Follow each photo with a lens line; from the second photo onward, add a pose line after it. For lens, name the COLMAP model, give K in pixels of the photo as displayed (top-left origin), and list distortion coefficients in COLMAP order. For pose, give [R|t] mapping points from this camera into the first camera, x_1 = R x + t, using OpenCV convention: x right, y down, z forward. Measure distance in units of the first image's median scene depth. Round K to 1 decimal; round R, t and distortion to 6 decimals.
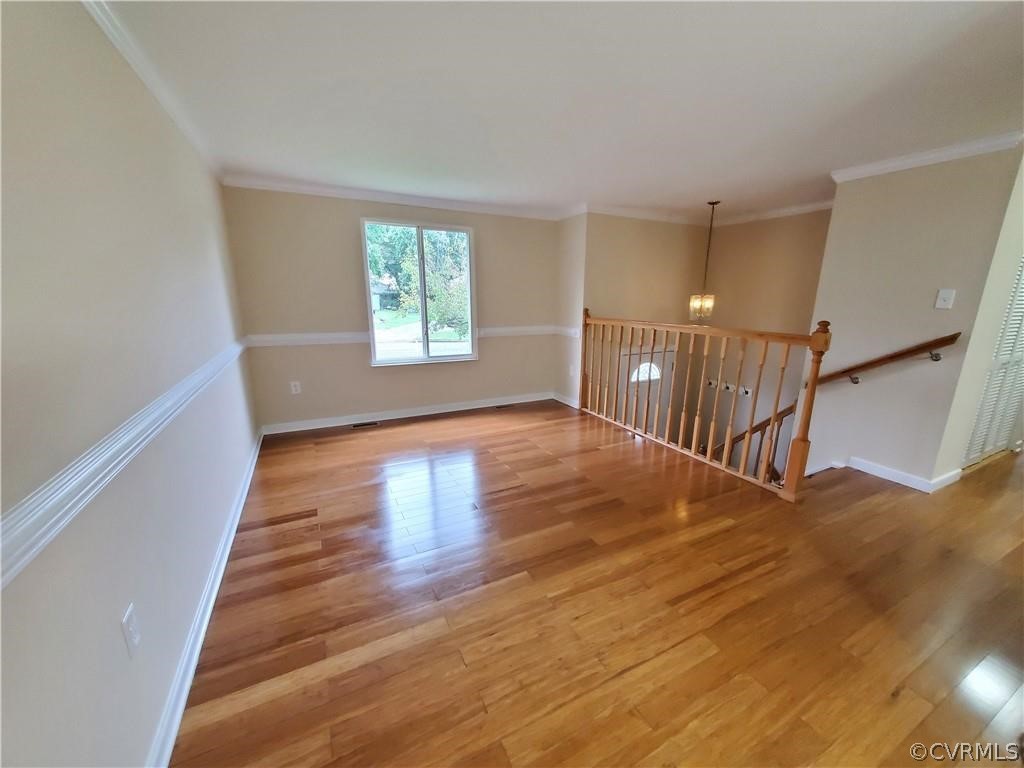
lens RADIAL K [[405.9, 0, 514.5], [0, 405.9, 396.1], [0, 0, 1]] dist [0.002409, -0.000652]
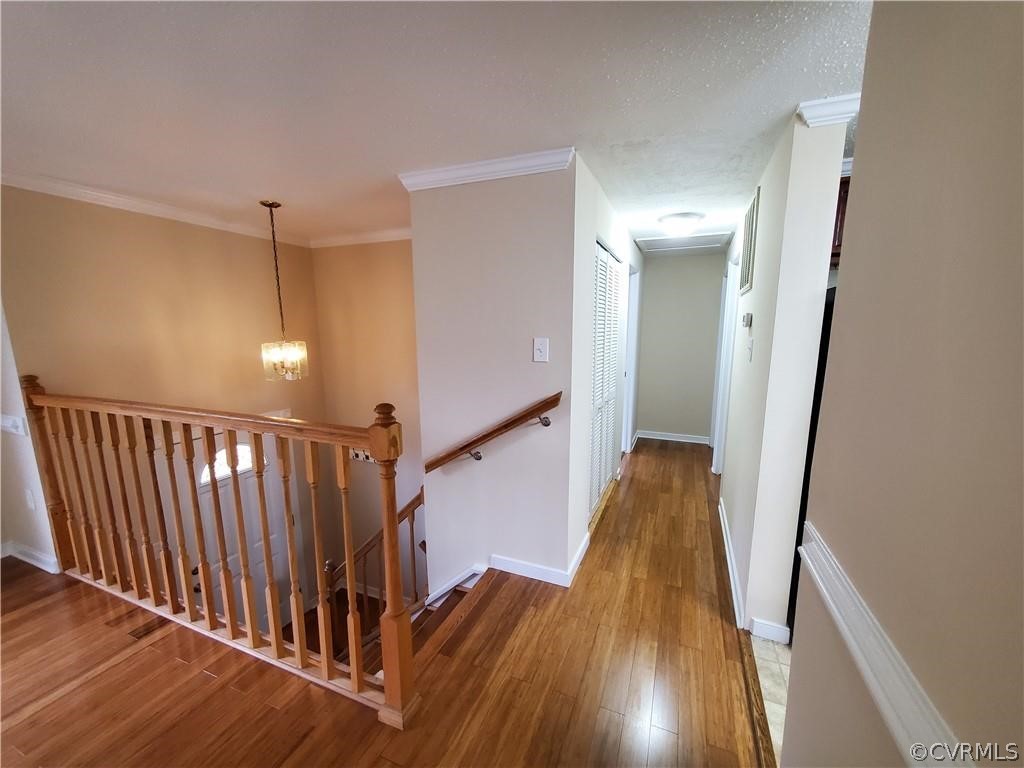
lens RADIAL K [[405.9, 0, 515.5], [0, 405.9, 386.6], [0, 0, 1]] dist [0.002409, -0.000652]
pose [[0.764104, -0.100888, 0.637156, 0.326475], [0.162970, 0.985846, -0.039340, -0.093118], [-0.624168, 0.133897, 0.769731, 0.276999]]
